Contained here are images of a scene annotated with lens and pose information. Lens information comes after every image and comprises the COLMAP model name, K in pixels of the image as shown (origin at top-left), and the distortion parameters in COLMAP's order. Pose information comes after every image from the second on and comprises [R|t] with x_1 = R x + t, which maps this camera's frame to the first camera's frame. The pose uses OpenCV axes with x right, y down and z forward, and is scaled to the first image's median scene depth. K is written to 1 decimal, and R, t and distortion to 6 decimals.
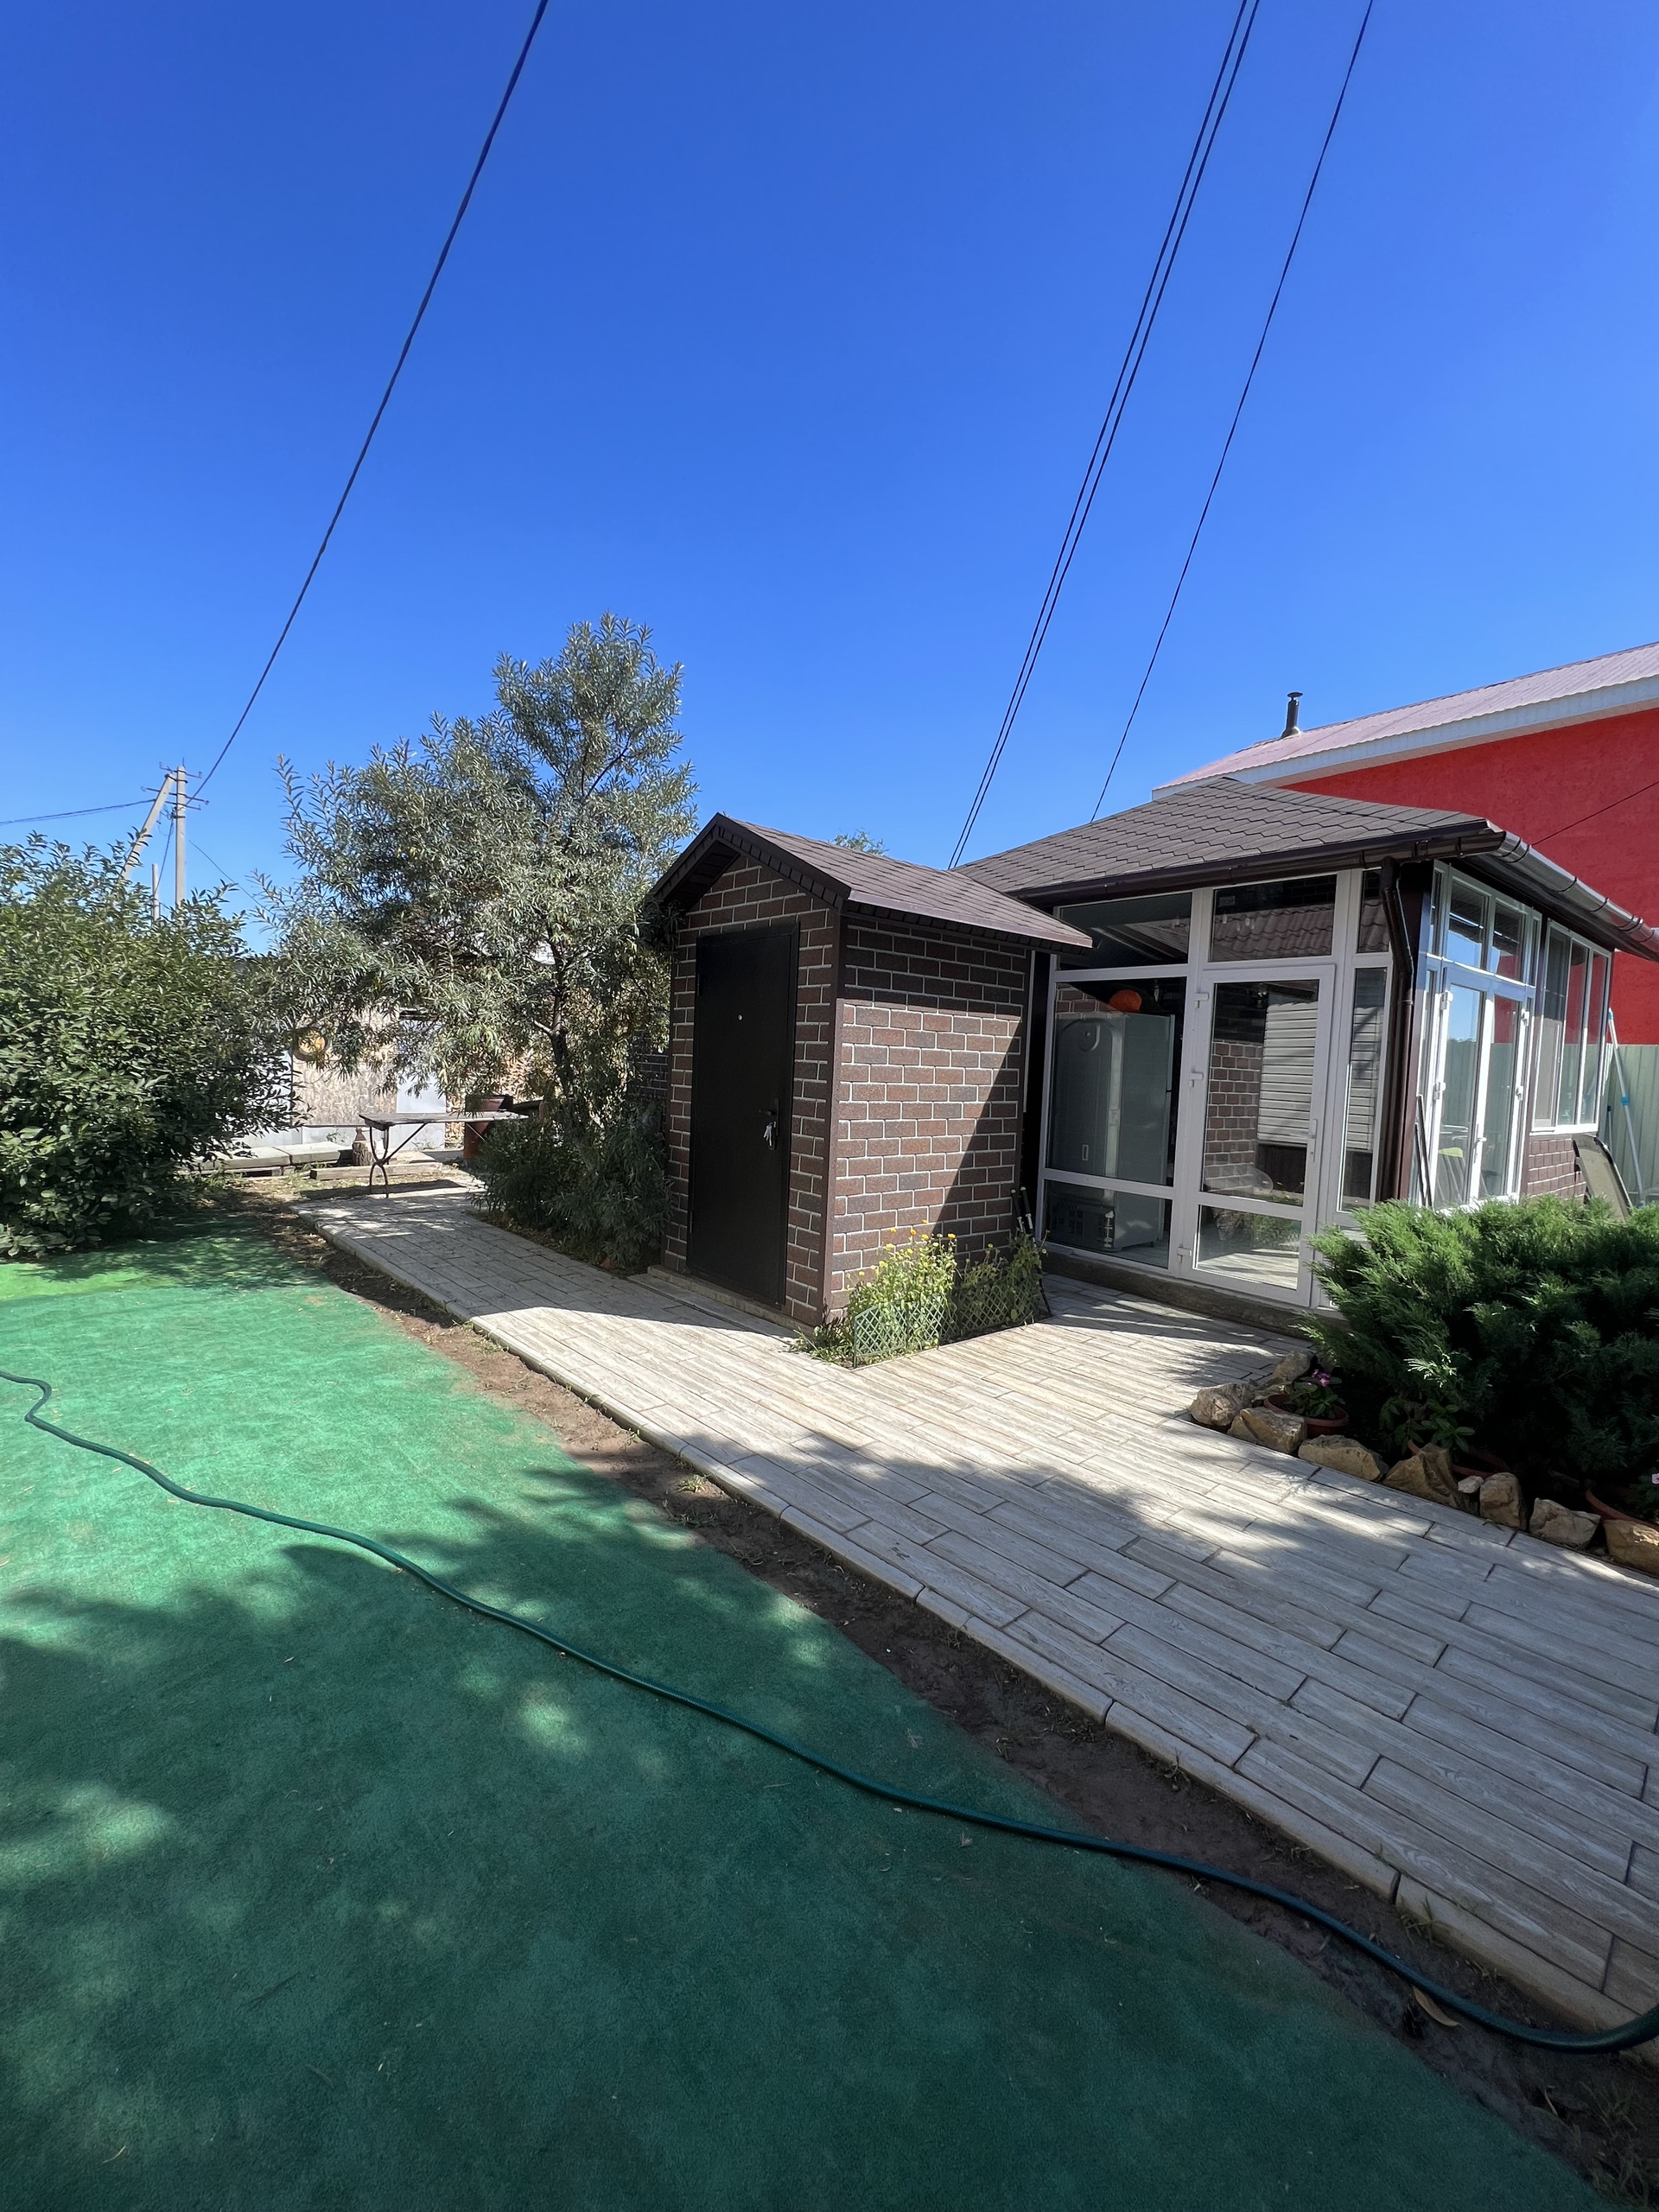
lens RADIAL K [[884.0, 0, 821.5], [0, 884.0, 1107.9], [0, 0, 1]] dist [-0.005779, -0.000113]
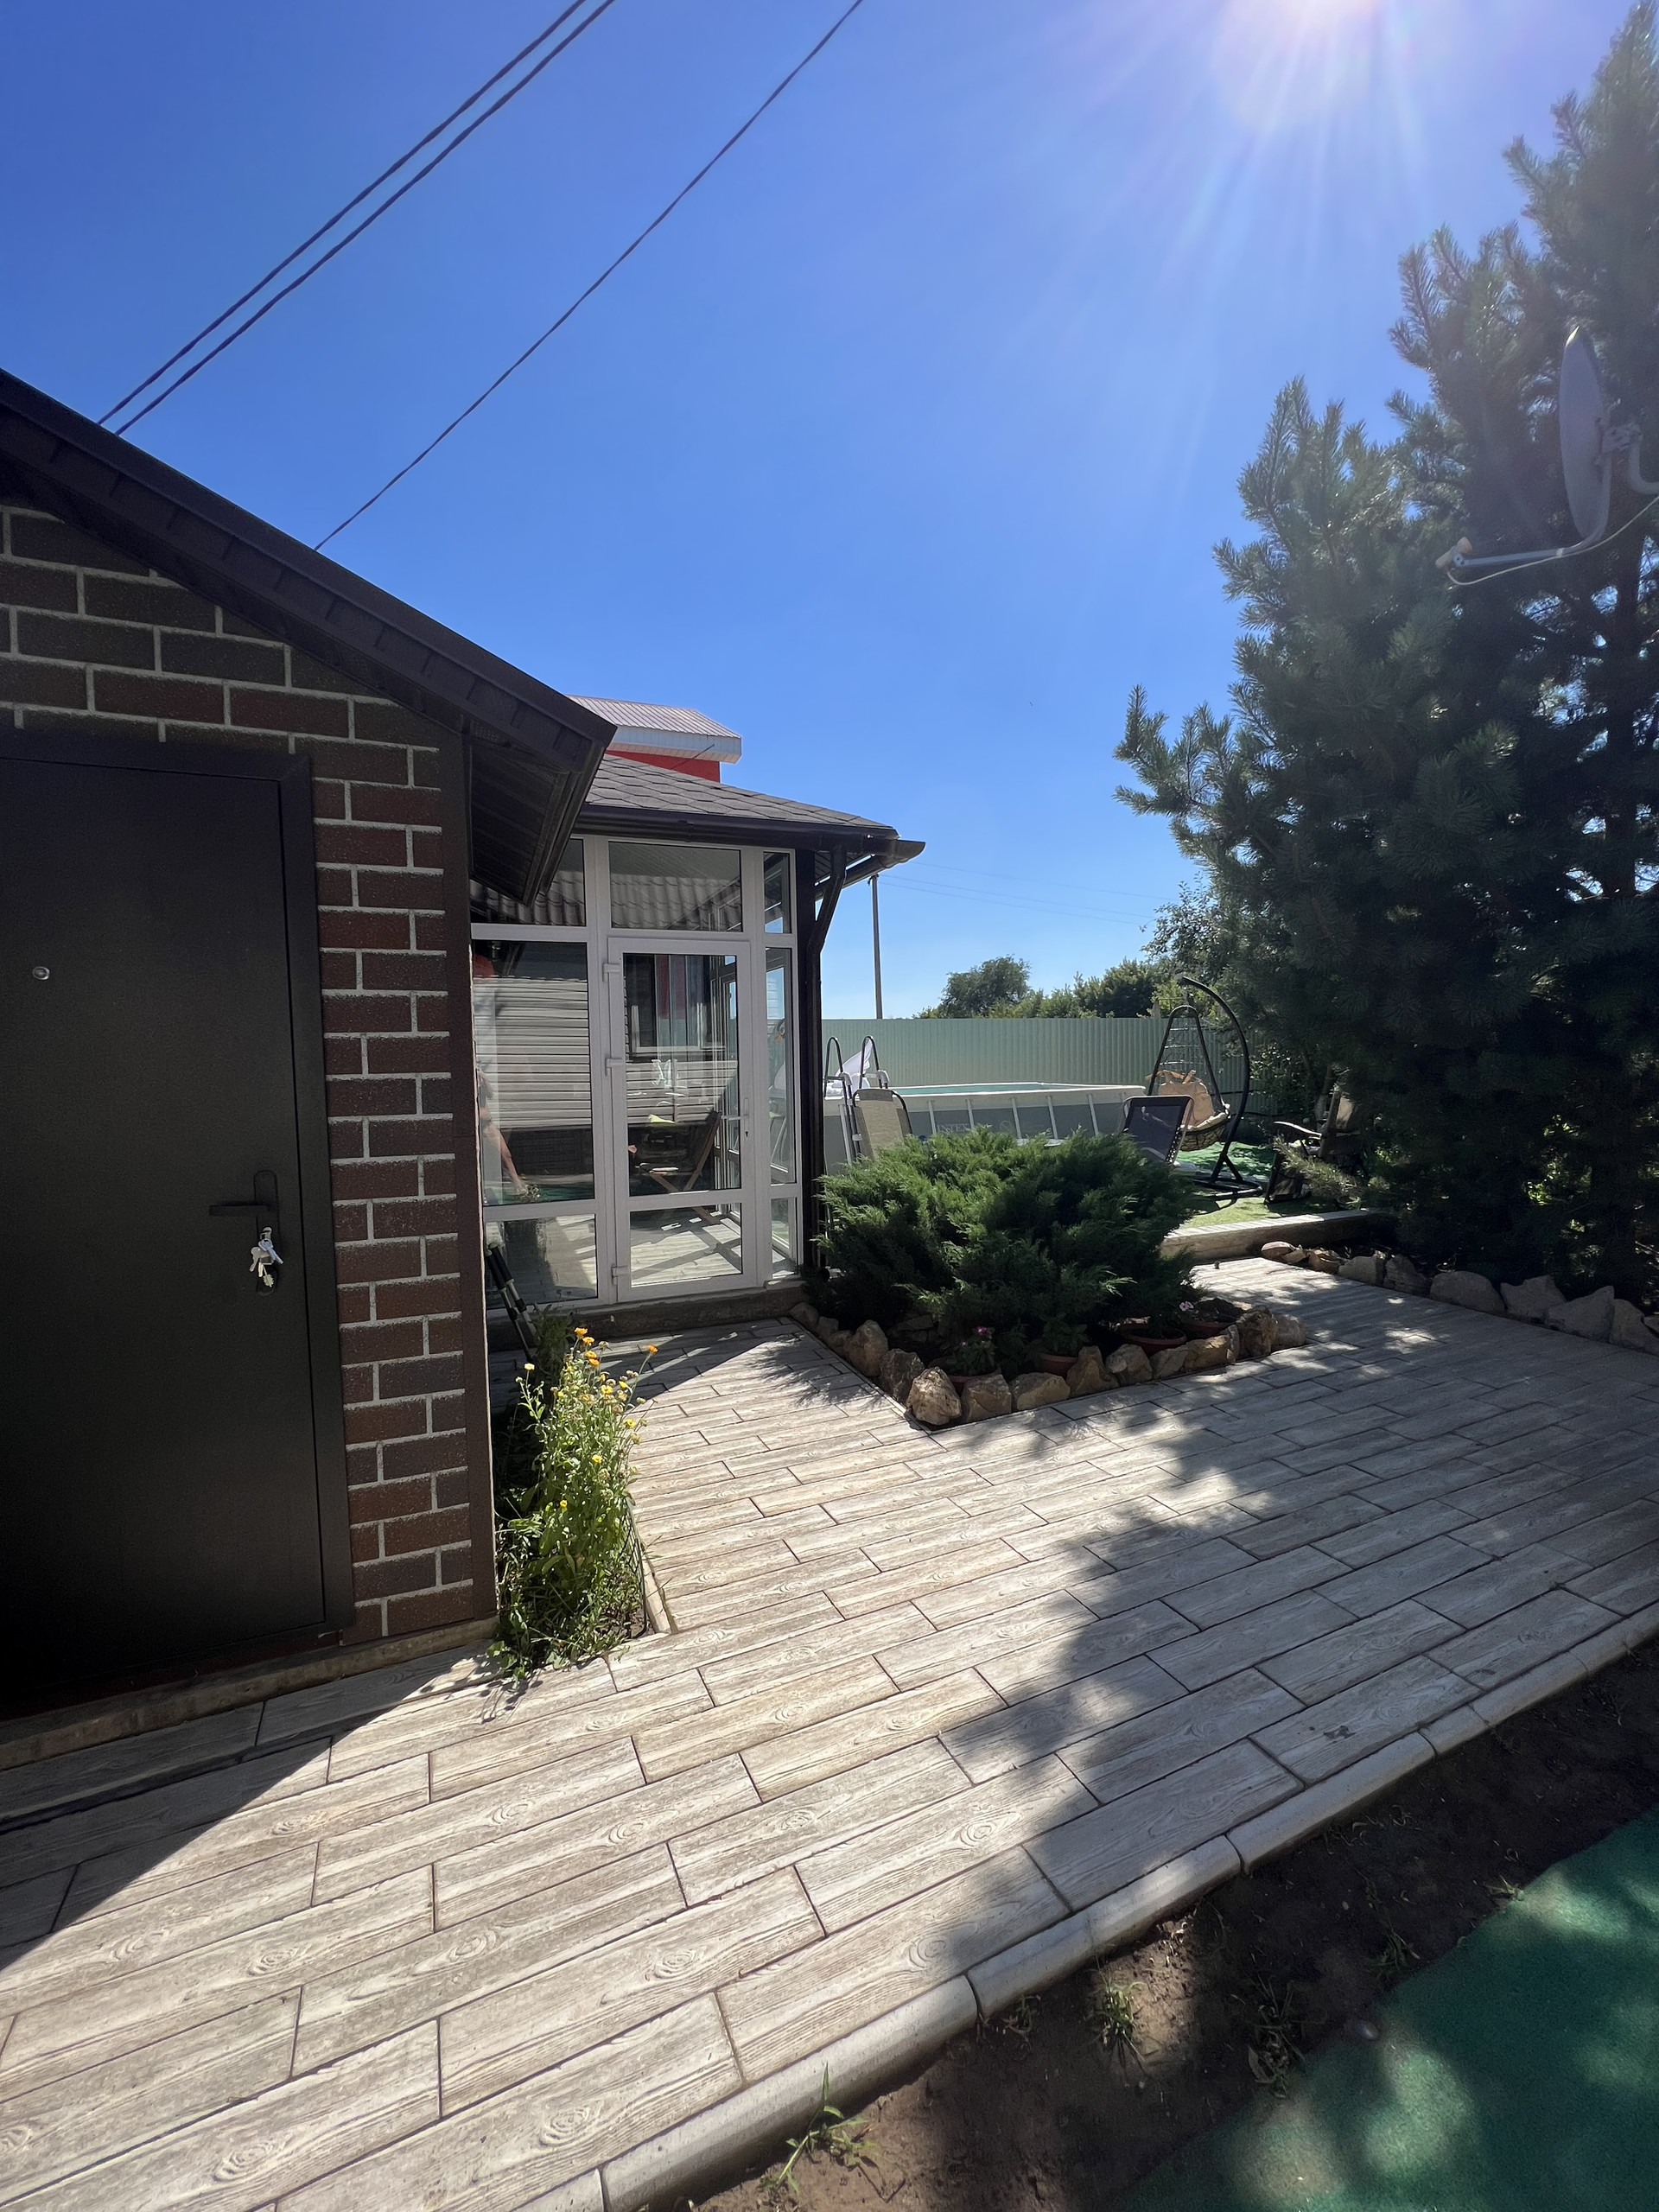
lens RADIAL K [[884.0, 0, 831.1], [0, 884.0, 1110.0], [0, 0, 1]] dist [-0.005779, -0.000113]
pose [[0.308723, -0.105842, 0.945245, -0.431455], [0.081317, 0.993088, 0.084641, -0.063996], [-0.947670, 0.050734, 0.315196, 0.737567]]
